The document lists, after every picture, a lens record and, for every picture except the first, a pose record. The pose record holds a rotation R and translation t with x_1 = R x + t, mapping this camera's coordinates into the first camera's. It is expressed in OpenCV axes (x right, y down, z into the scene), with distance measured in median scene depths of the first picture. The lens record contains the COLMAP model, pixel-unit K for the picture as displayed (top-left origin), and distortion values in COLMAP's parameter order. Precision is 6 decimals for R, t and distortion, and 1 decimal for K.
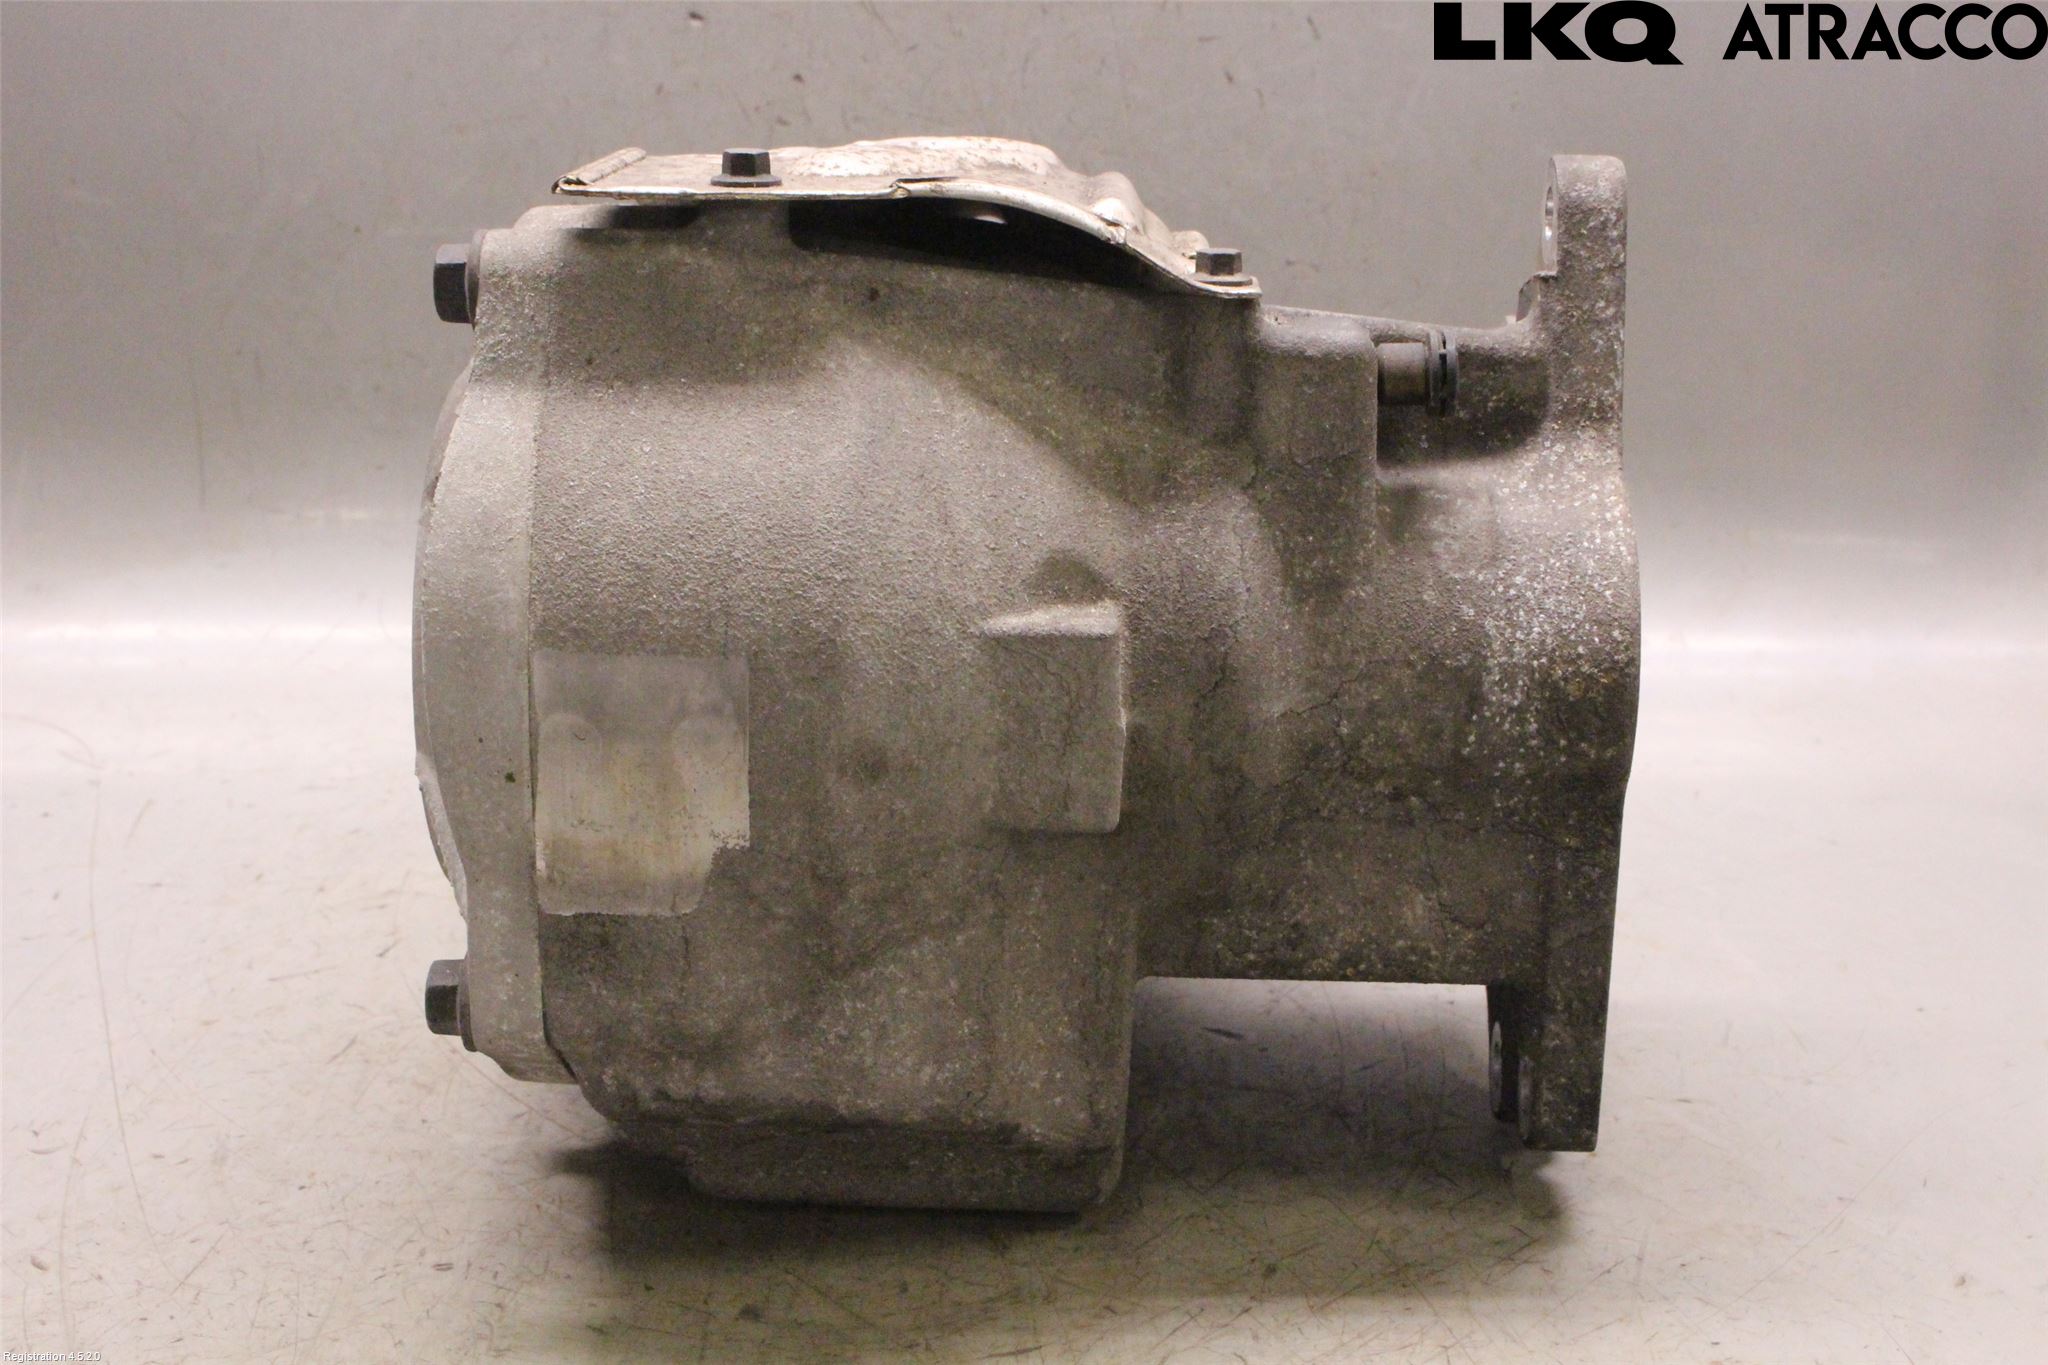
lens RADIAL K [[2846.4, 0, 1020.0], [0, 2846.4, 686.7], [0, 0, 1]] dist [-0.060405, 0.000000]
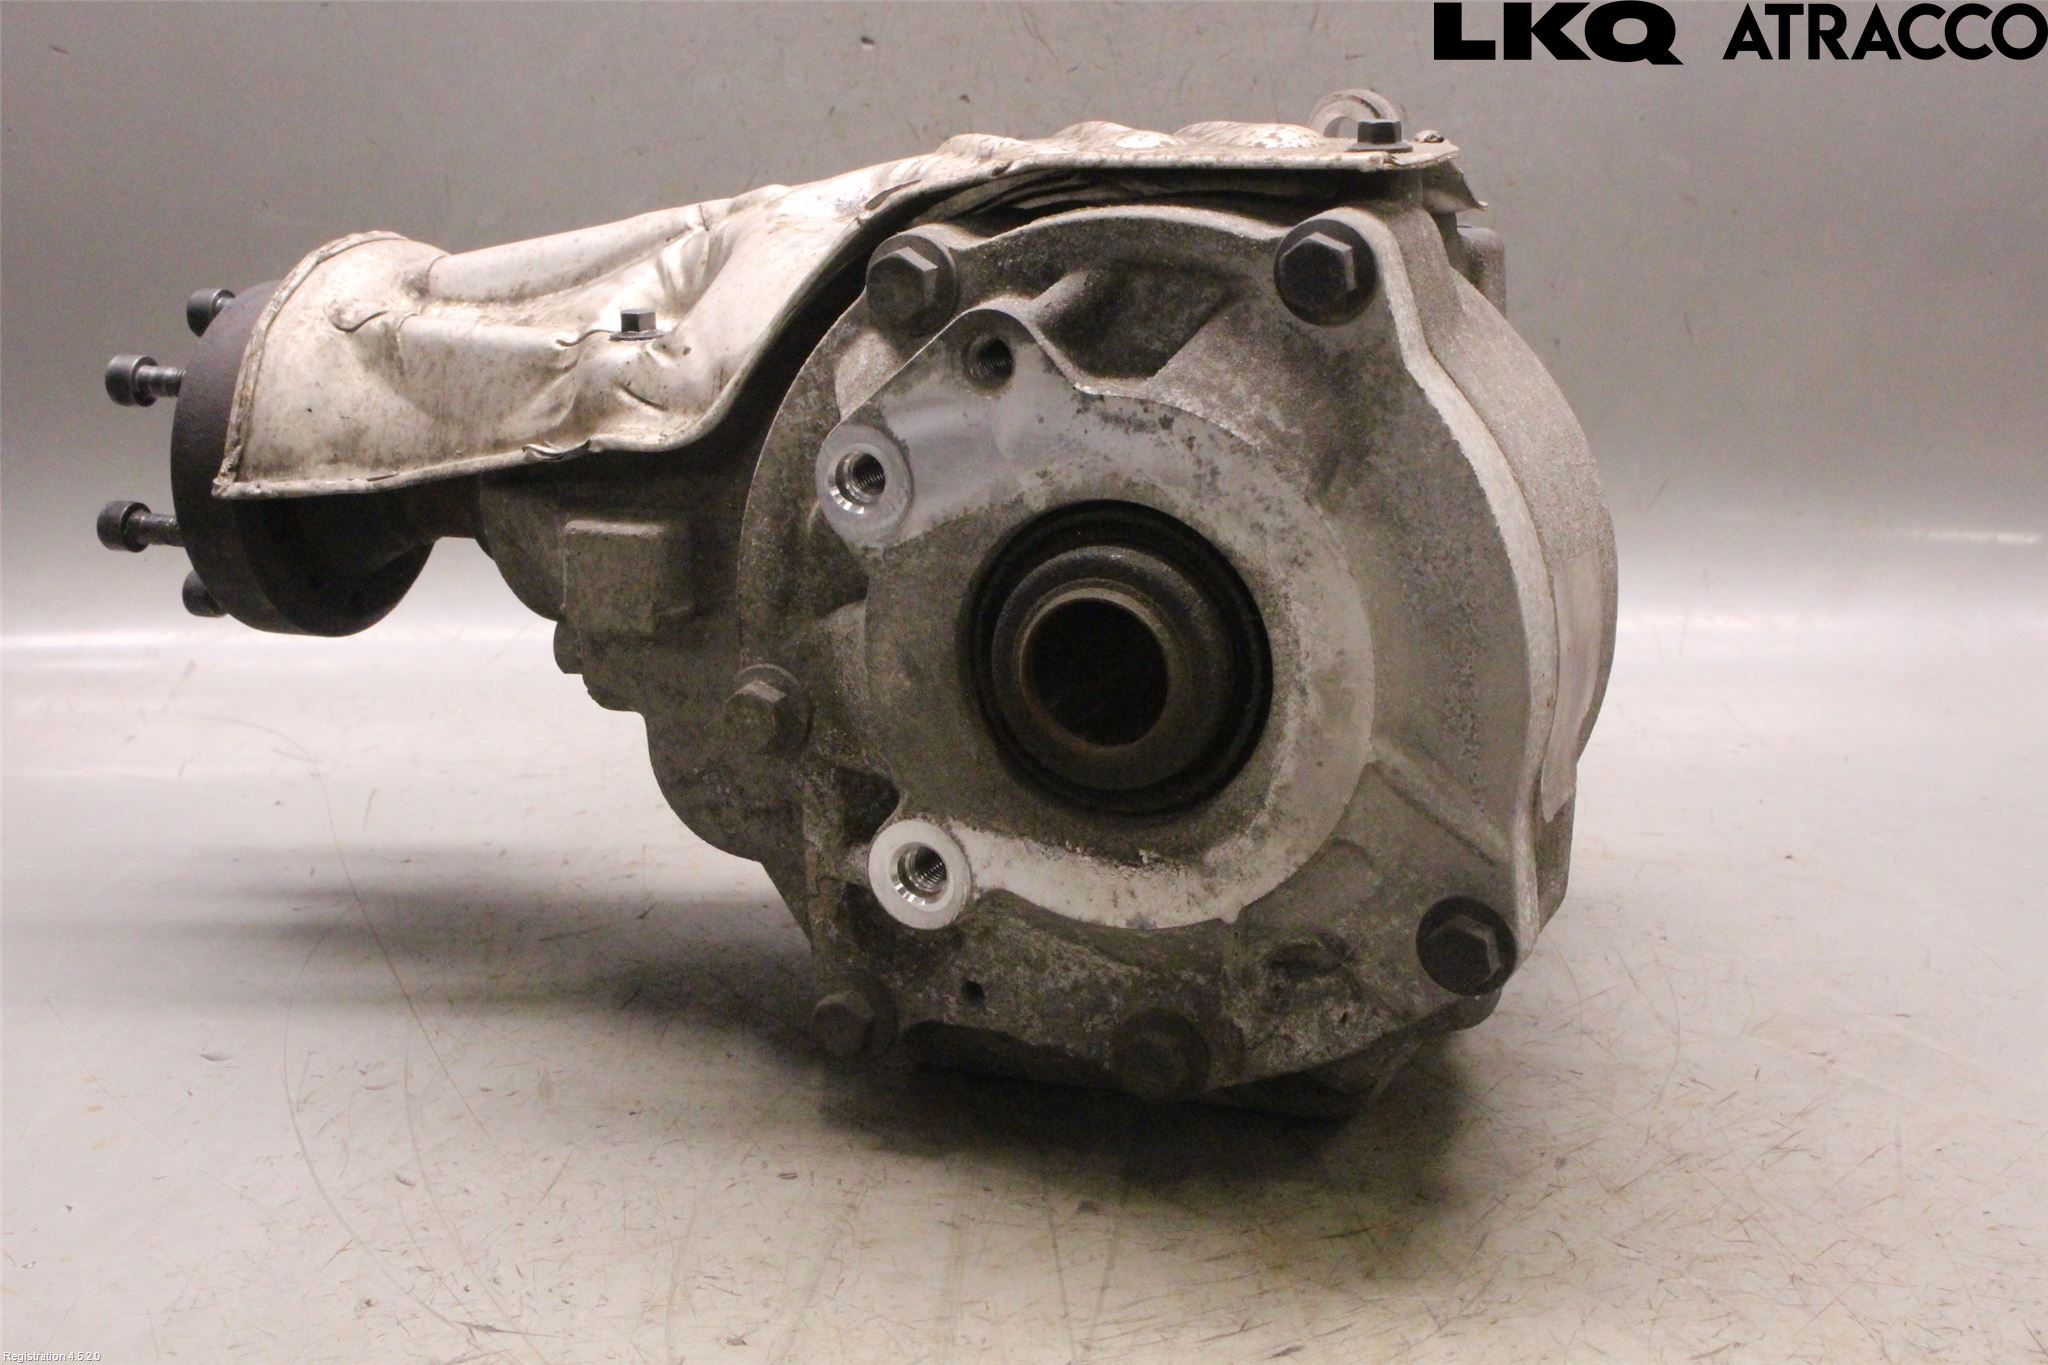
lens RADIAL K [[2846.4, 0, 1025.9], [0, 2846.4, 698.9], [0, 0, 1]] dist [-0.060405, 0.000000]
pose [[0.999577, -0.016506, 0.023944, -0.133978], [0.017074, 0.999572, -0.023739, 0.051796], [-0.023542, 0.024138, 0.999431, -0.069021]]
